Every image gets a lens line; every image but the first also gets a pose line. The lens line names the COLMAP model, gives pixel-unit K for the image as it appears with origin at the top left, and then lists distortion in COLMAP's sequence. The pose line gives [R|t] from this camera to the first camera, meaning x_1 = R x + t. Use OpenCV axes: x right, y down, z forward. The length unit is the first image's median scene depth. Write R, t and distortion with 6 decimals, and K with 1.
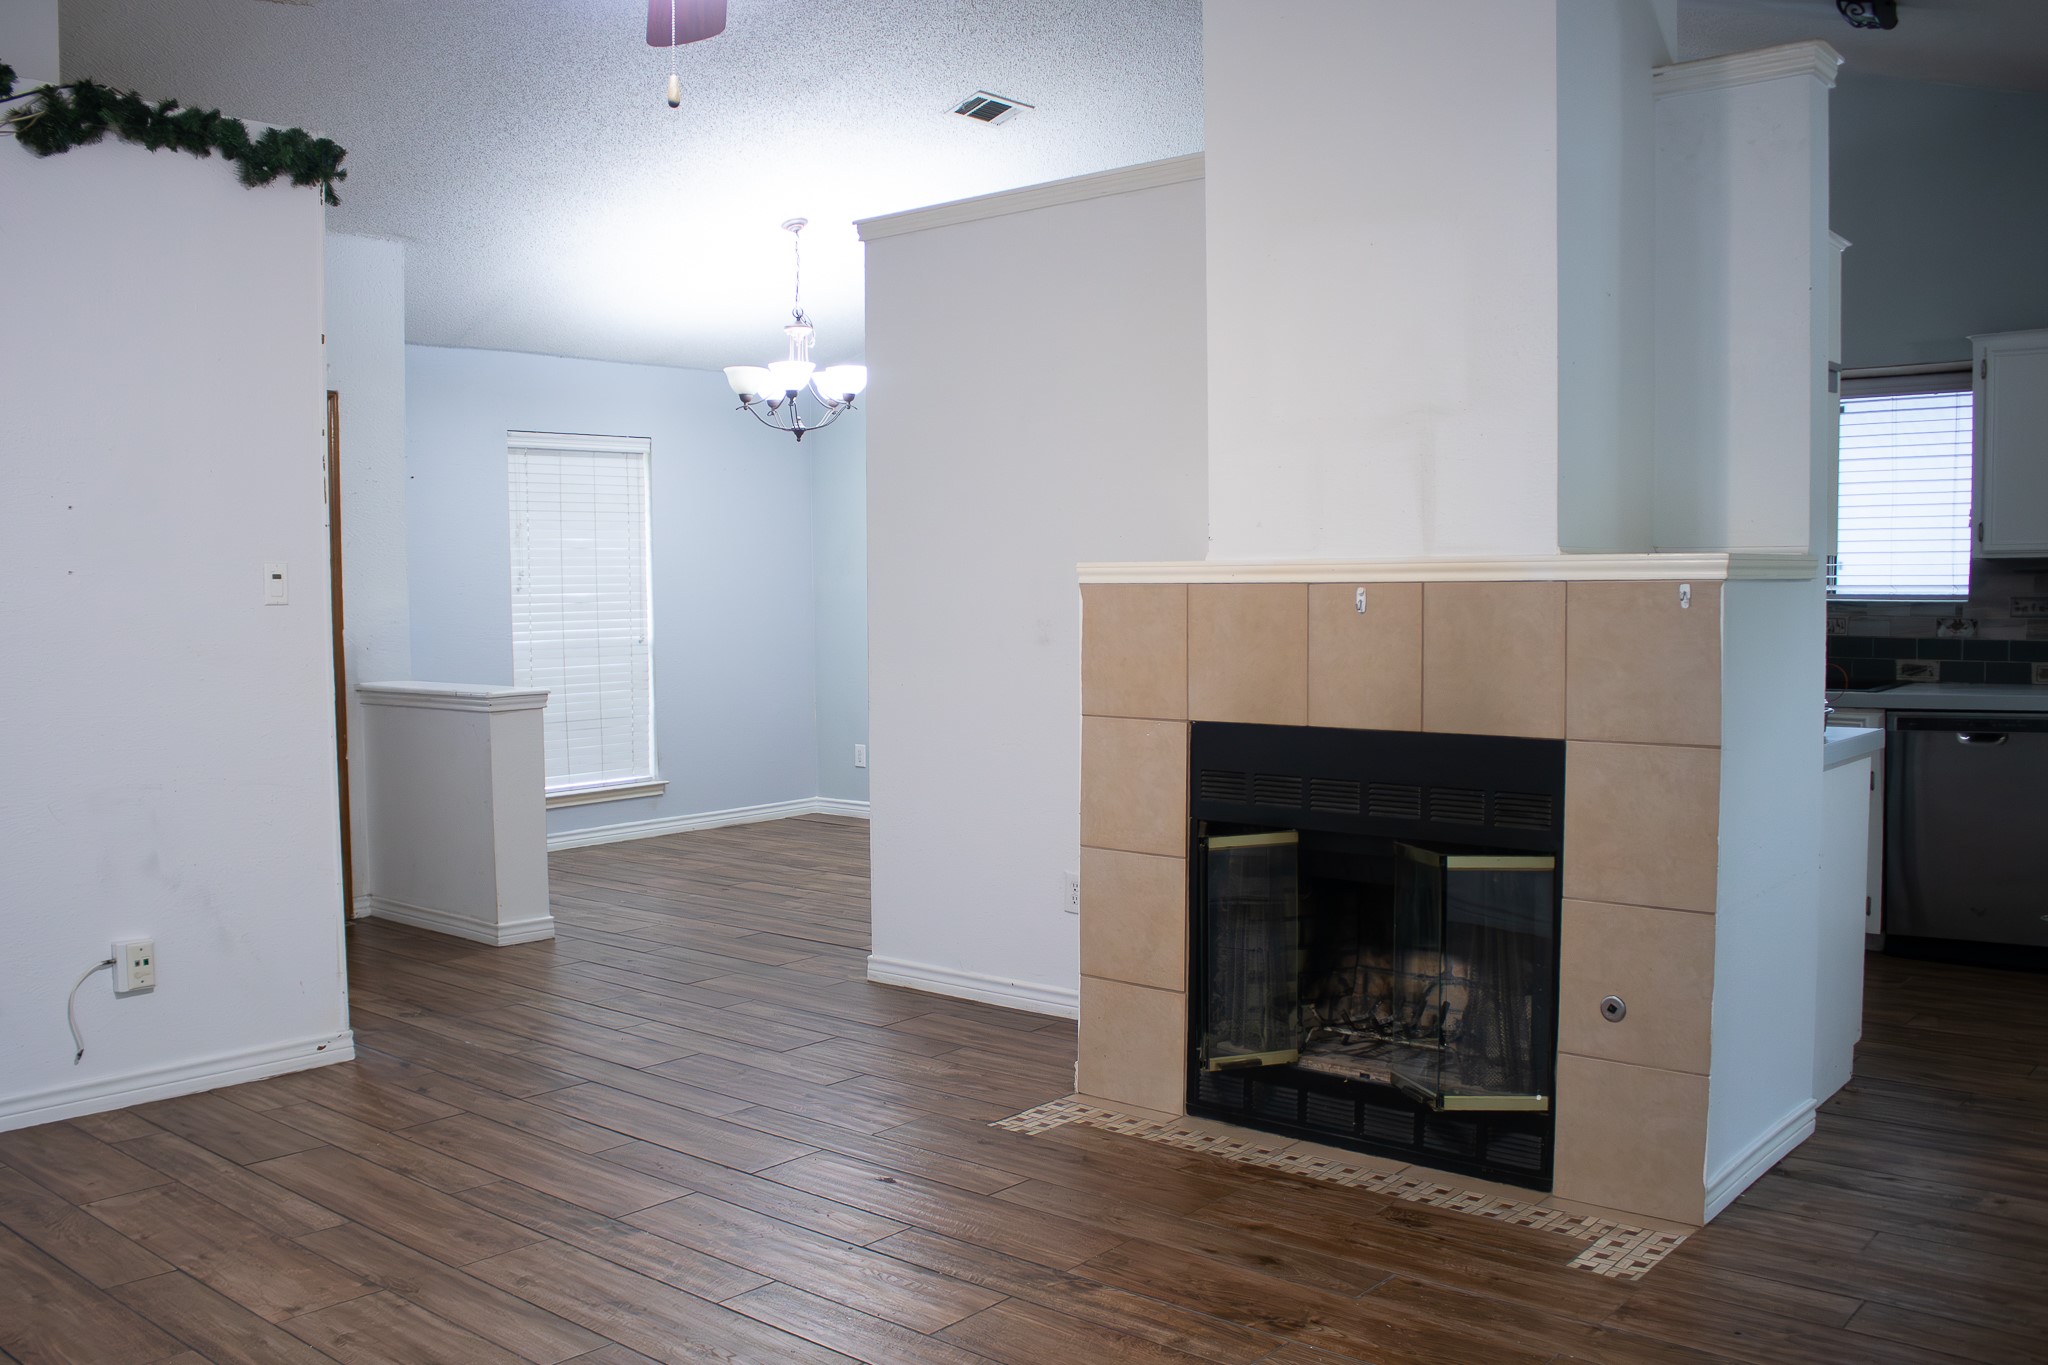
lens RADIAL K [[1747.5, 0, 1025.9], [0, 1747.5, 681.0], [0, 0, 1]] dist [-0.012935, -0.002760]
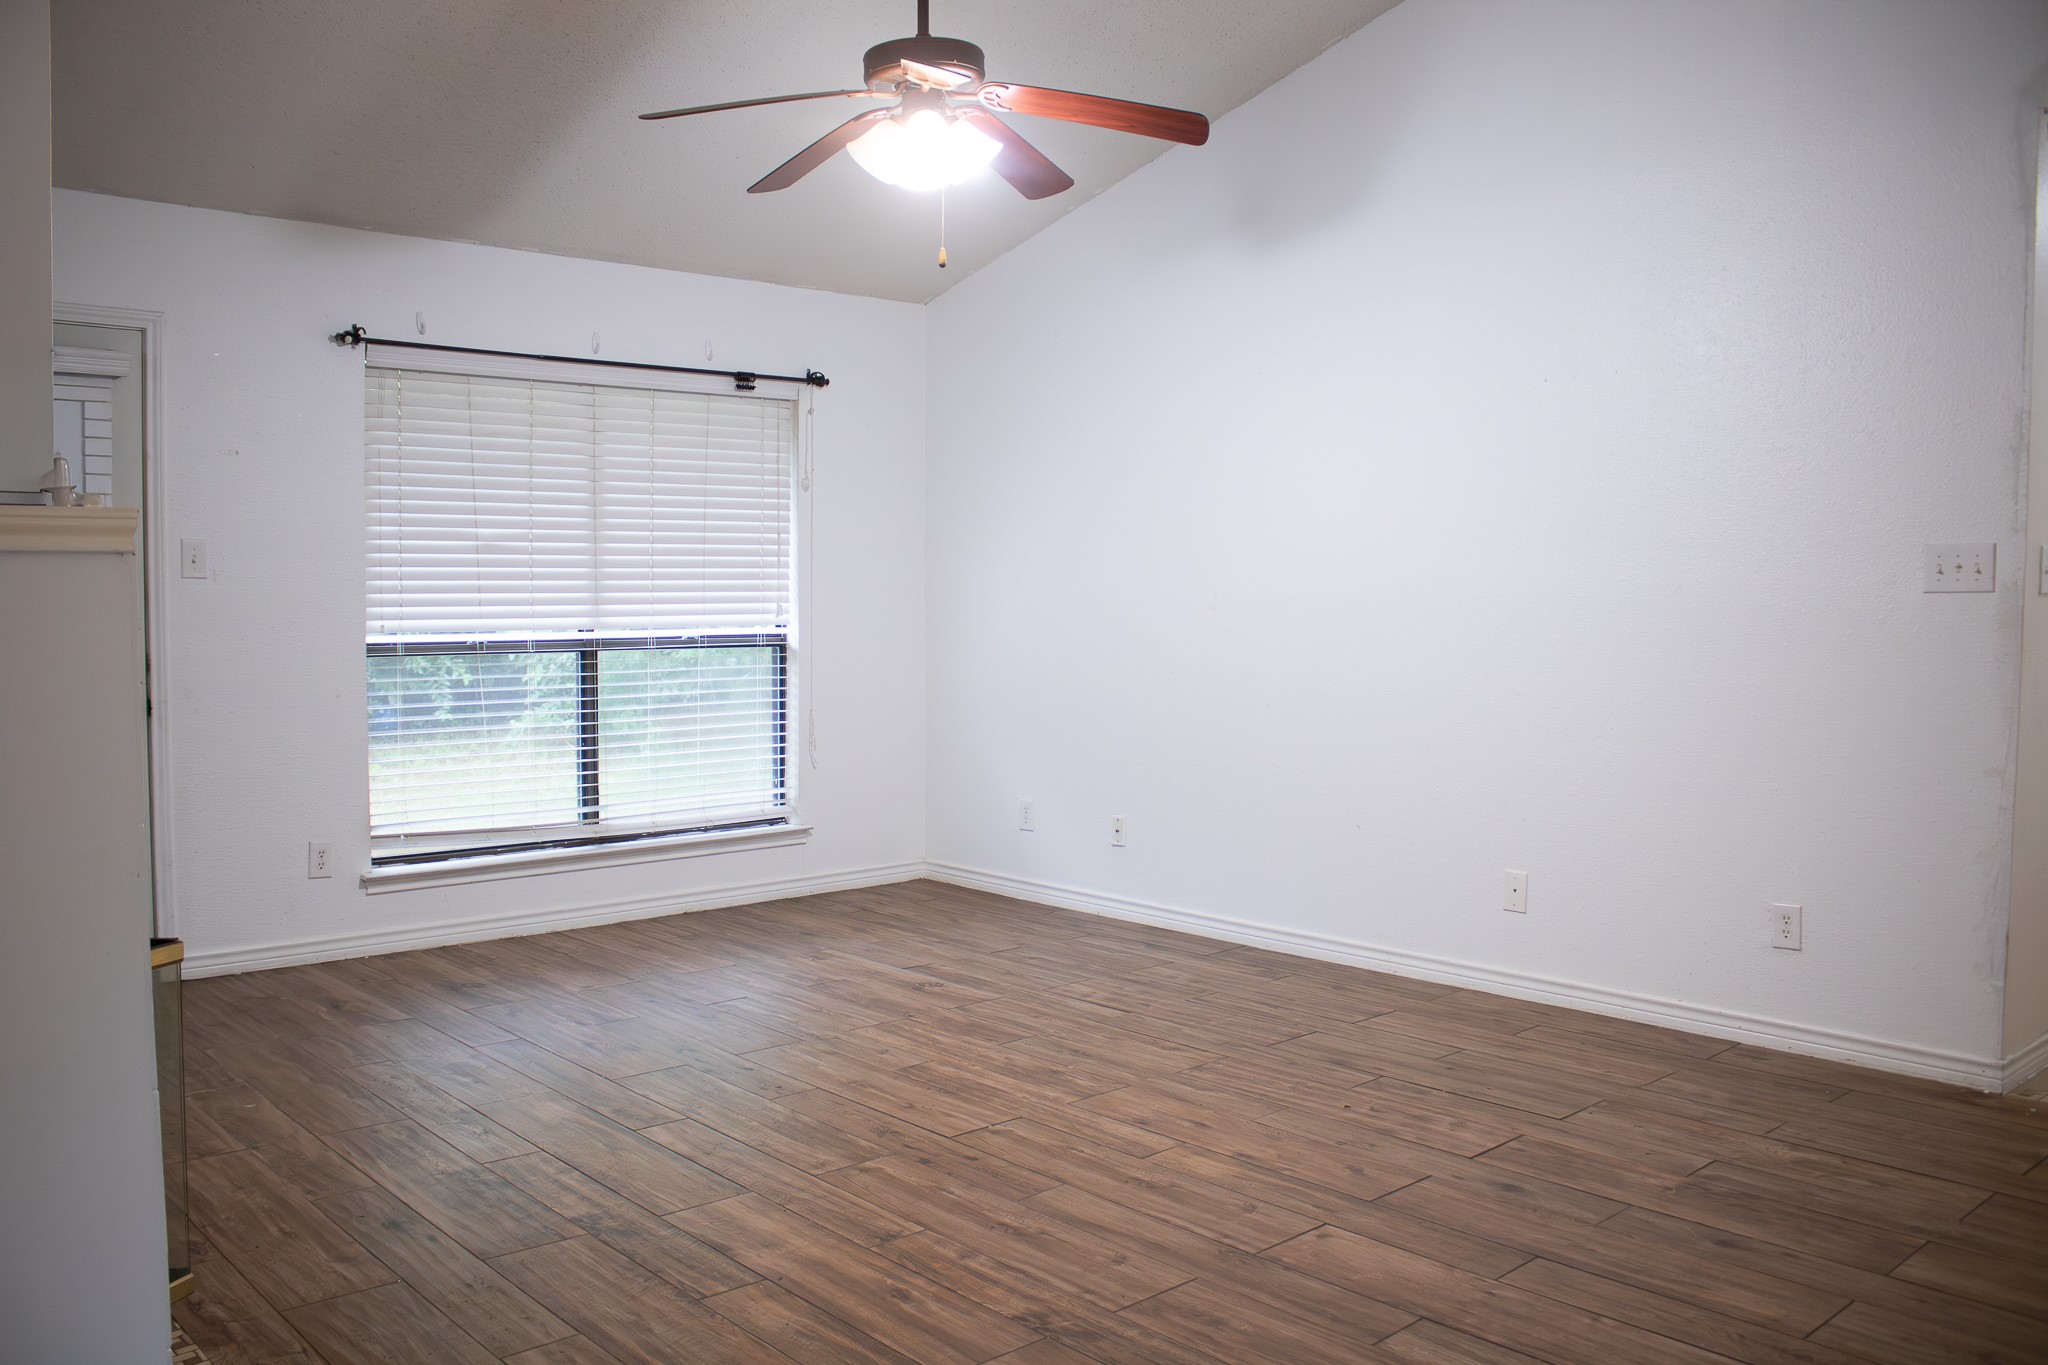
lens RADIAL K [[1747.5, 0, 1018.2], [0, 1747.5, 682.0], [0, 0, 1]] dist [-0.012935, -0.002760]
pose [[-0.989305, 0.004299, 0.145801, -0.377214], [0.021822, 0.992679, 0.118796, -0.096514], [-0.144223, 0.120707, -0.982156, 1.937412]]
